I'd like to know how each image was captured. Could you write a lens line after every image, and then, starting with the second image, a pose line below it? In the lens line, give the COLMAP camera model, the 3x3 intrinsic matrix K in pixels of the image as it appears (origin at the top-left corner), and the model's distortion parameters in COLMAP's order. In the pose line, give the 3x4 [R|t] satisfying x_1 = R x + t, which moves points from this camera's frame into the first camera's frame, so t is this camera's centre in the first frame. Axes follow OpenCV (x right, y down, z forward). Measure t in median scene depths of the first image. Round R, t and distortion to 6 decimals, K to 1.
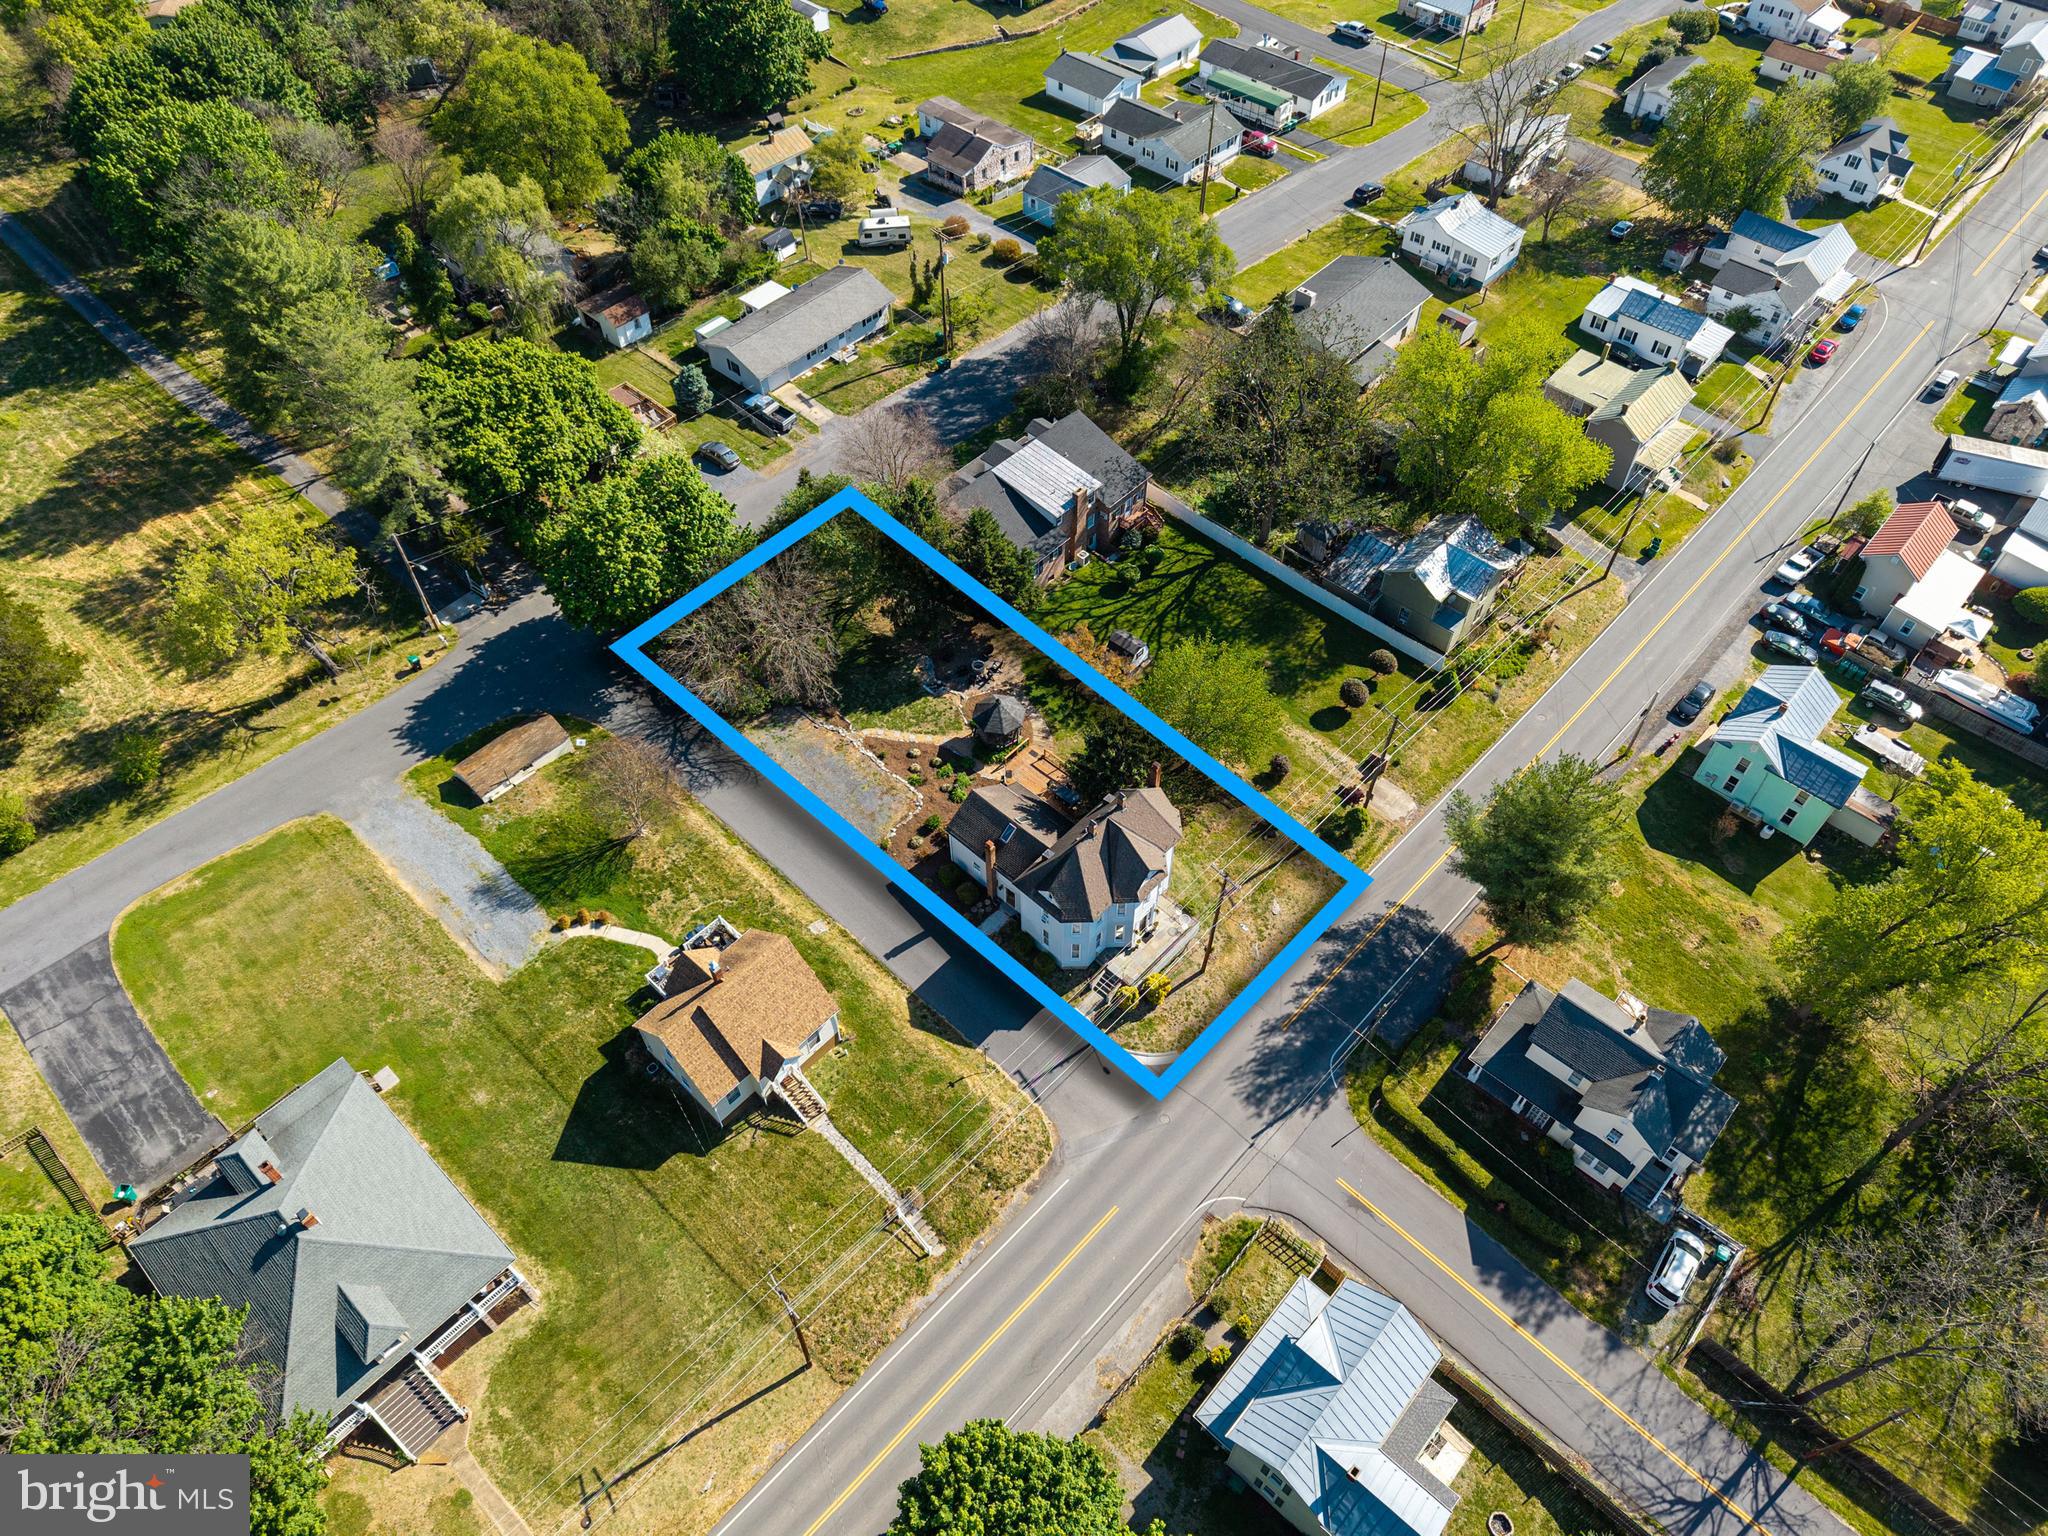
lens RADIAL K [[1367.3, 0, 1033.3], [0, 1367.3, 763.3], [0, 0, 1]] dist [0.024227, -0.022907]
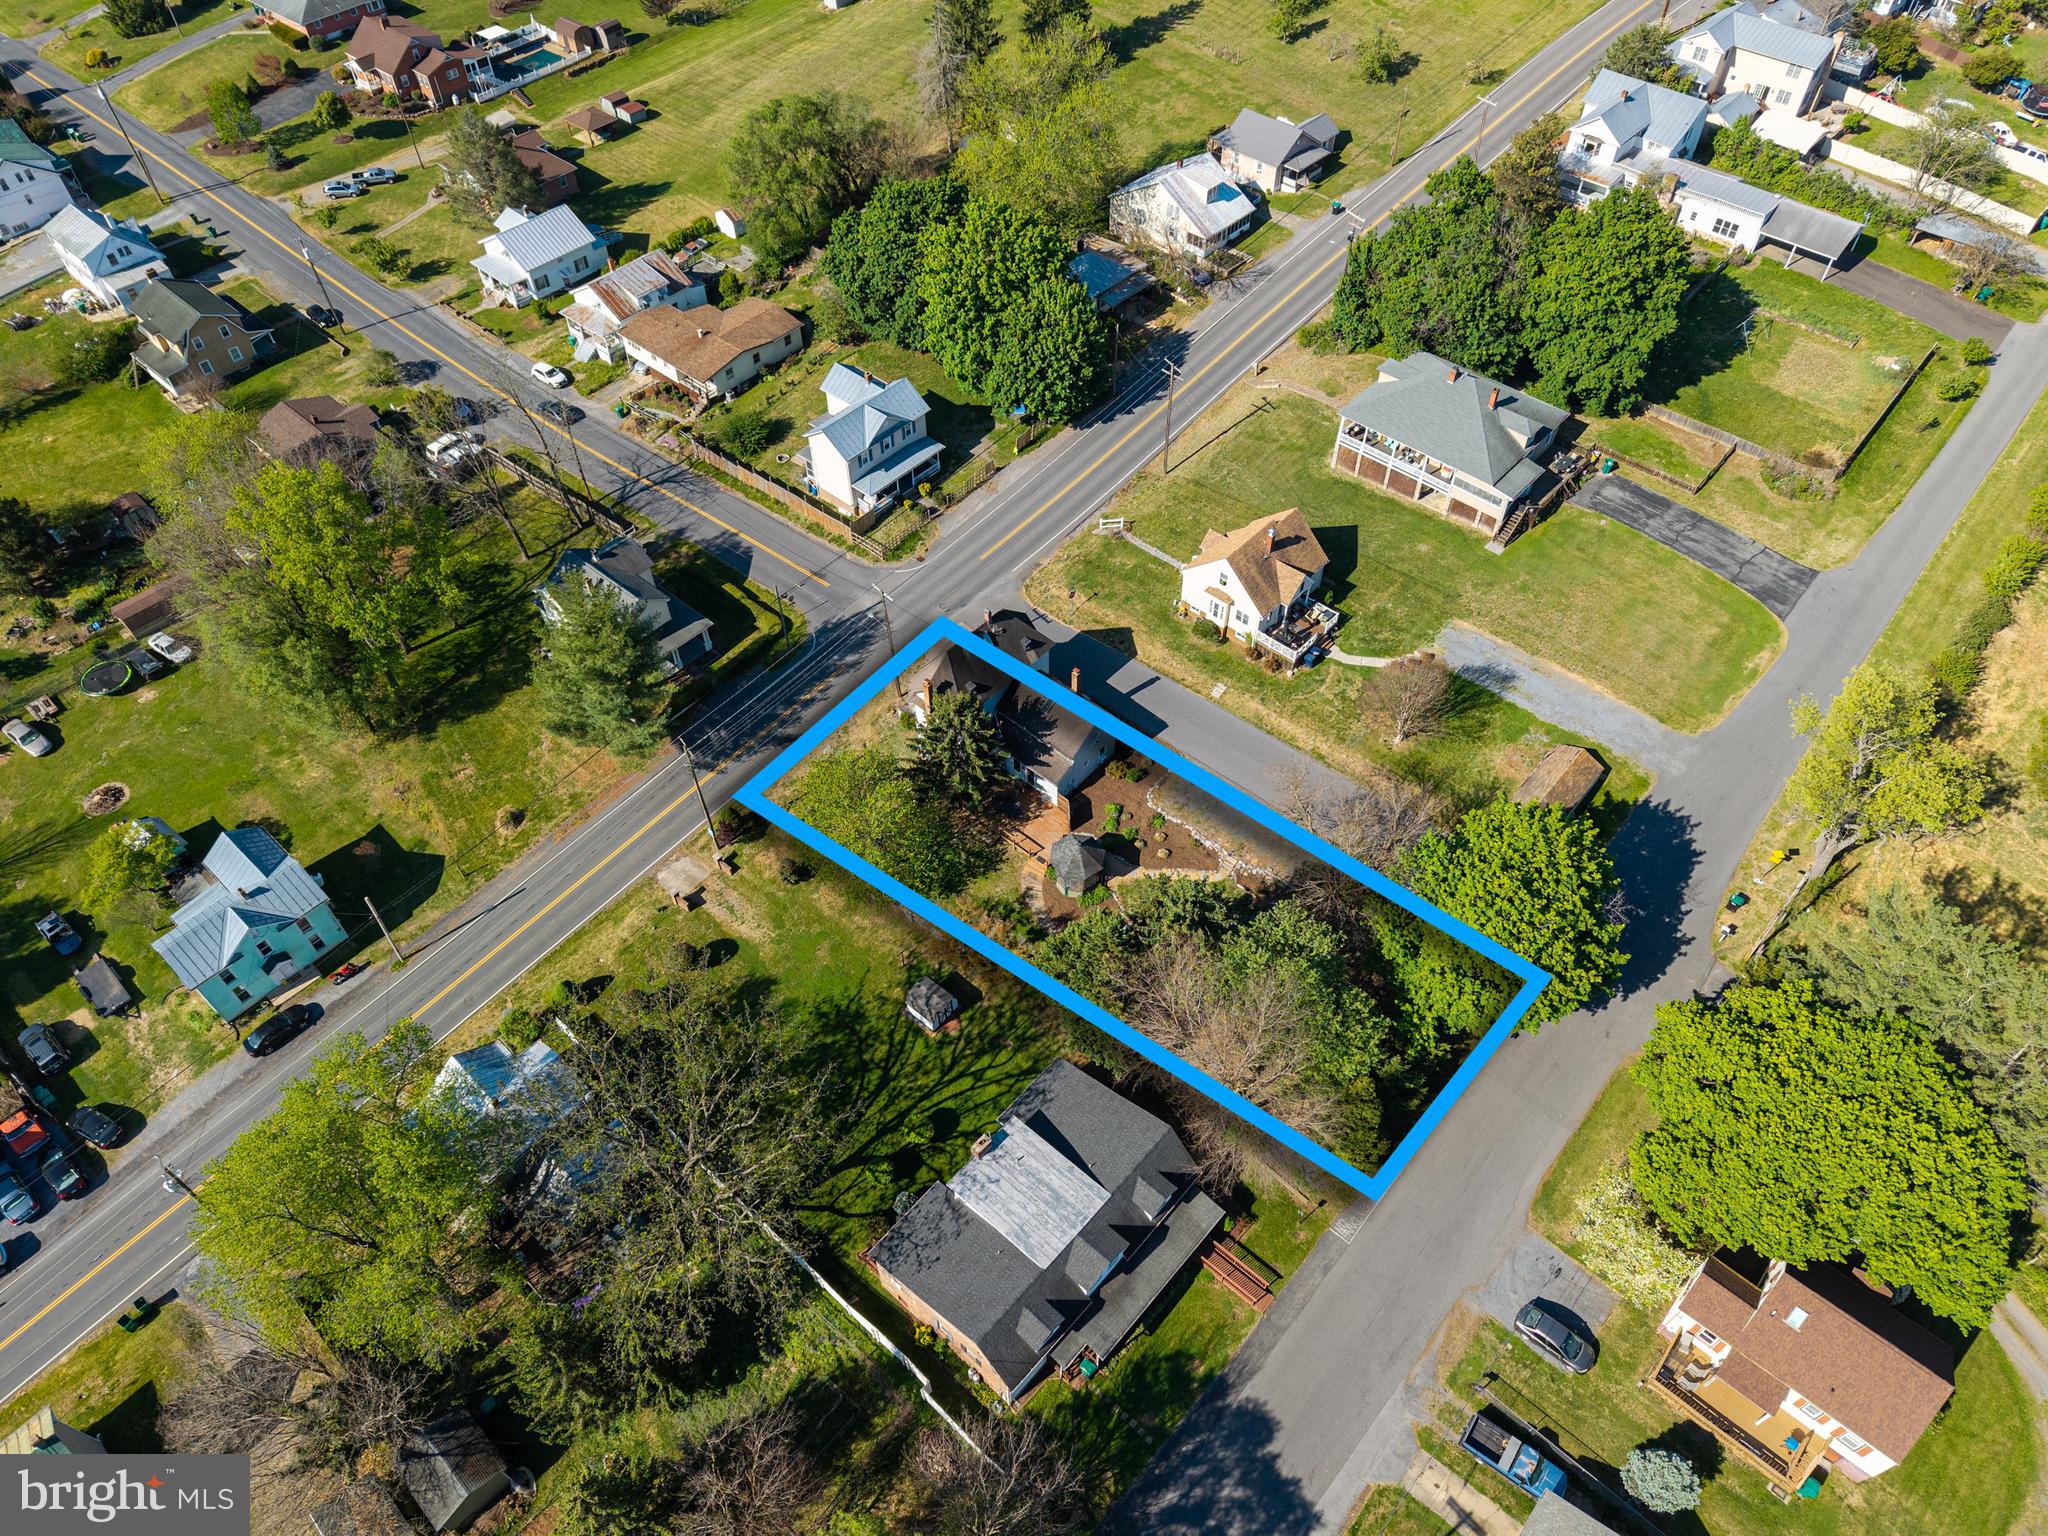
lens RADIAL K [[1367.3, 0, 1027.8], [0, 1367.3, 767.0], [0, 0, 1]] dist [0.024227, -0.022907]
pose [[-0.999926, 0.012129, 0.000626, 0.008654], [-0.001729, -0.193165, 0.981165, -0.918094], [0.012022, 0.981091, 0.193172, 0.721186]]
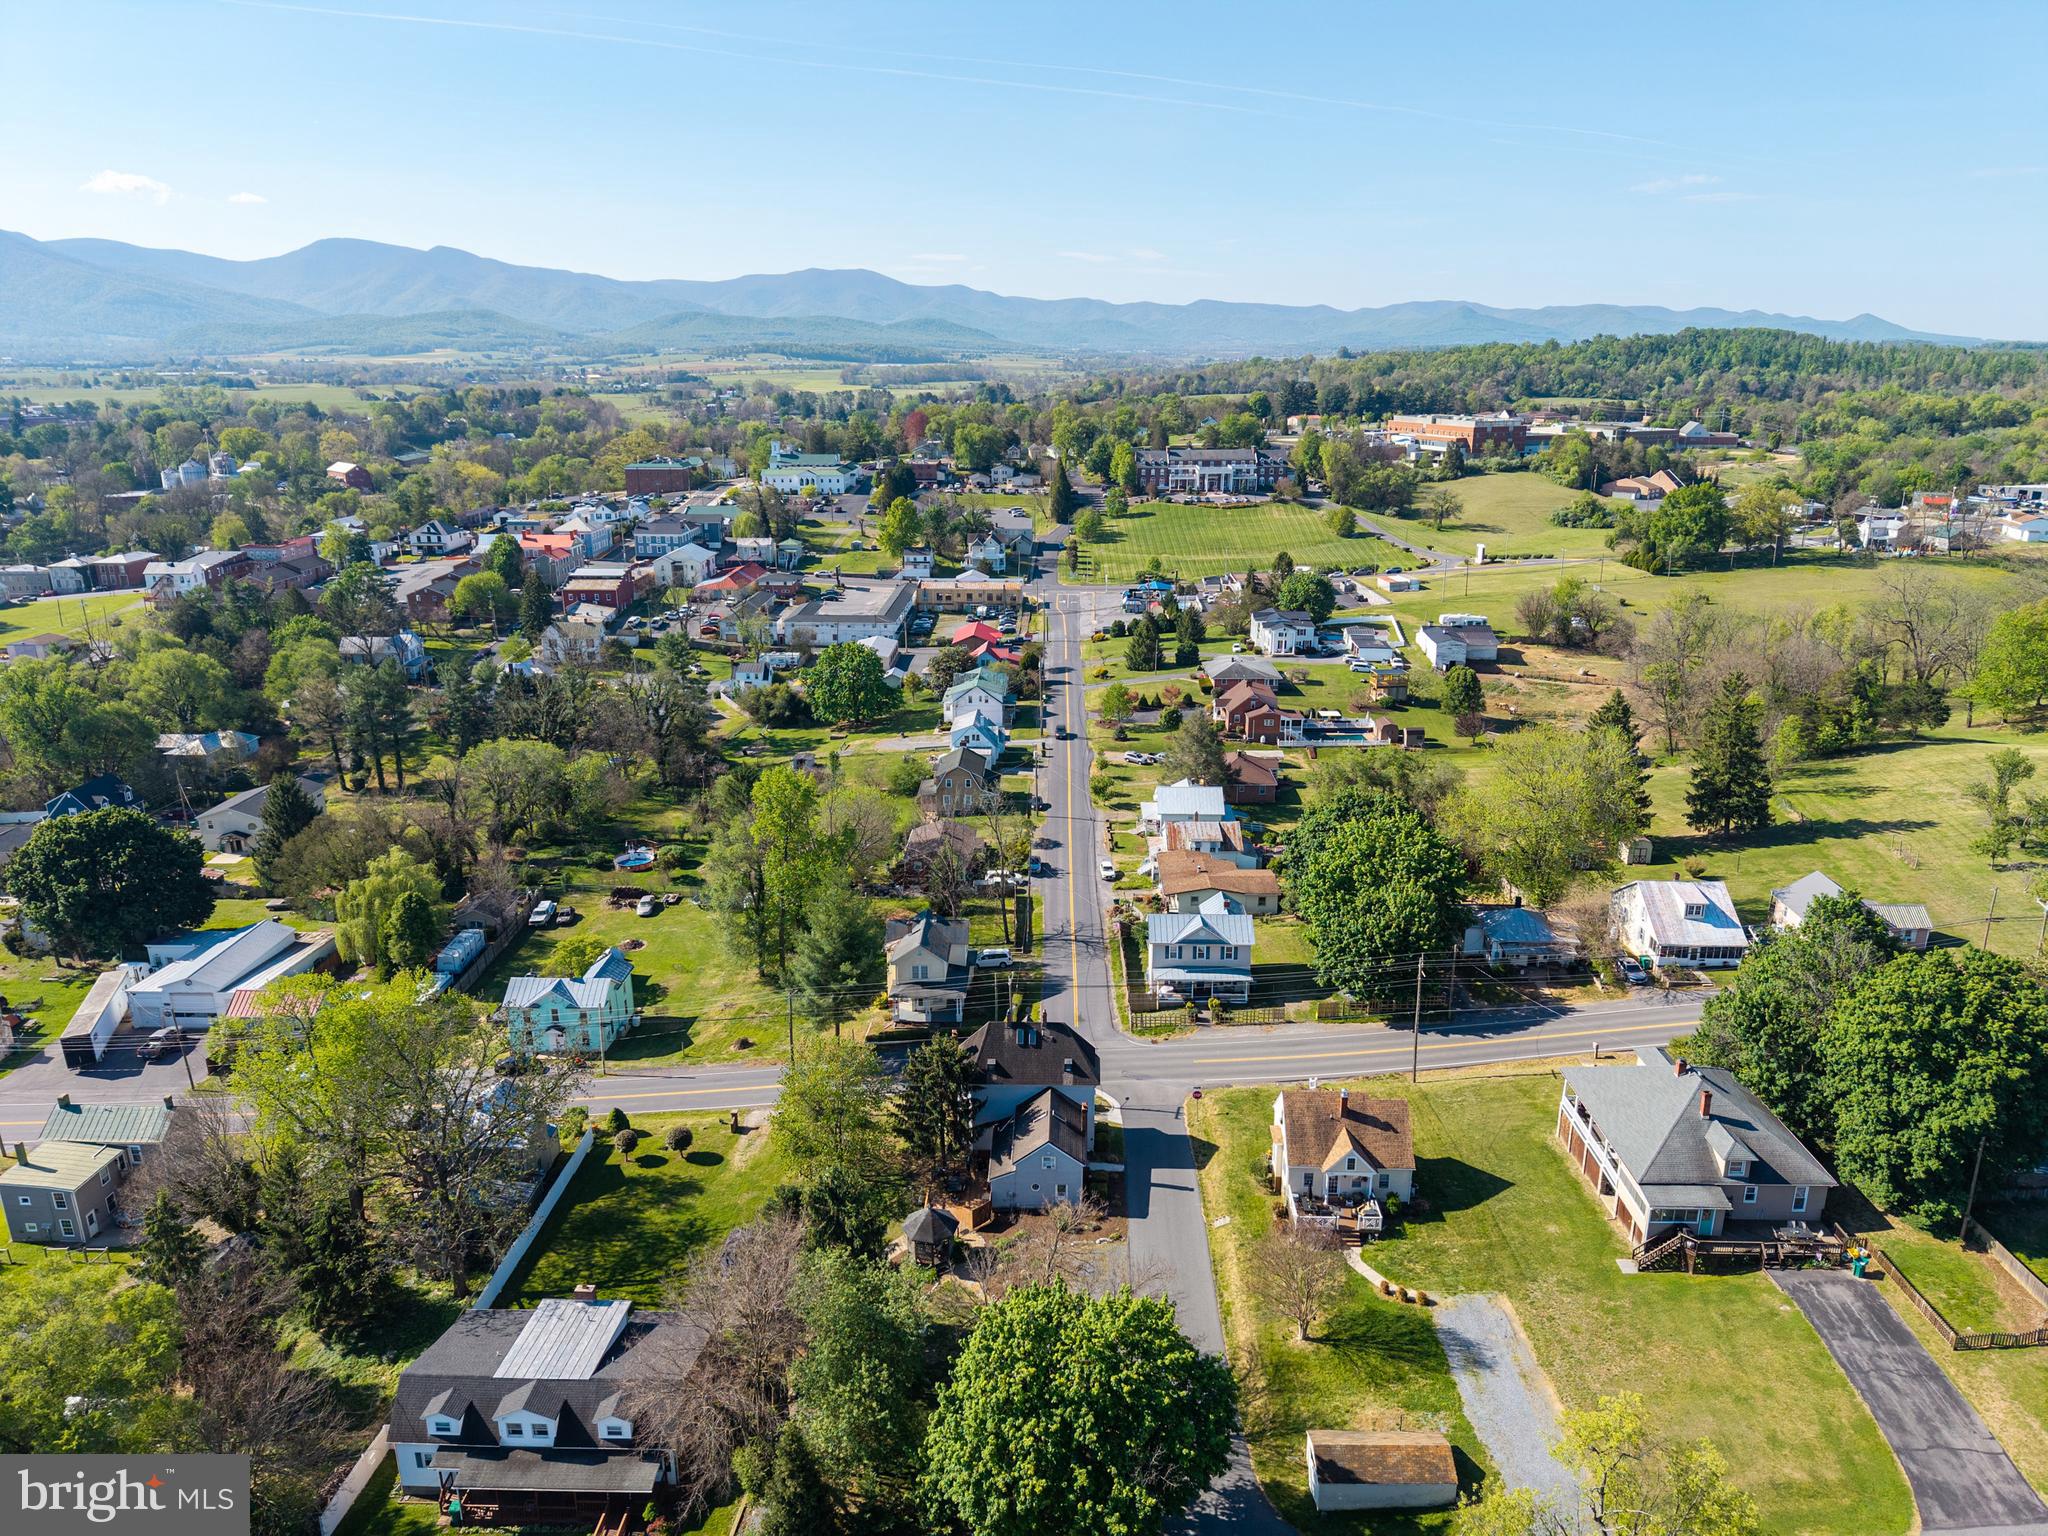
lens RADIAL K [[1367.3, 0, 1029.5], [0, 1367.3, 760.9], [0, 0, 1]] dist [0.024227, -0.022907]
pose [[-0.653627, -0.212257, 0.726442, -0.669532], [0.593399, 0.452026, 0.665996, -0.747465], [-0.469733, 0.866383, -0.169503, 0.812171]]
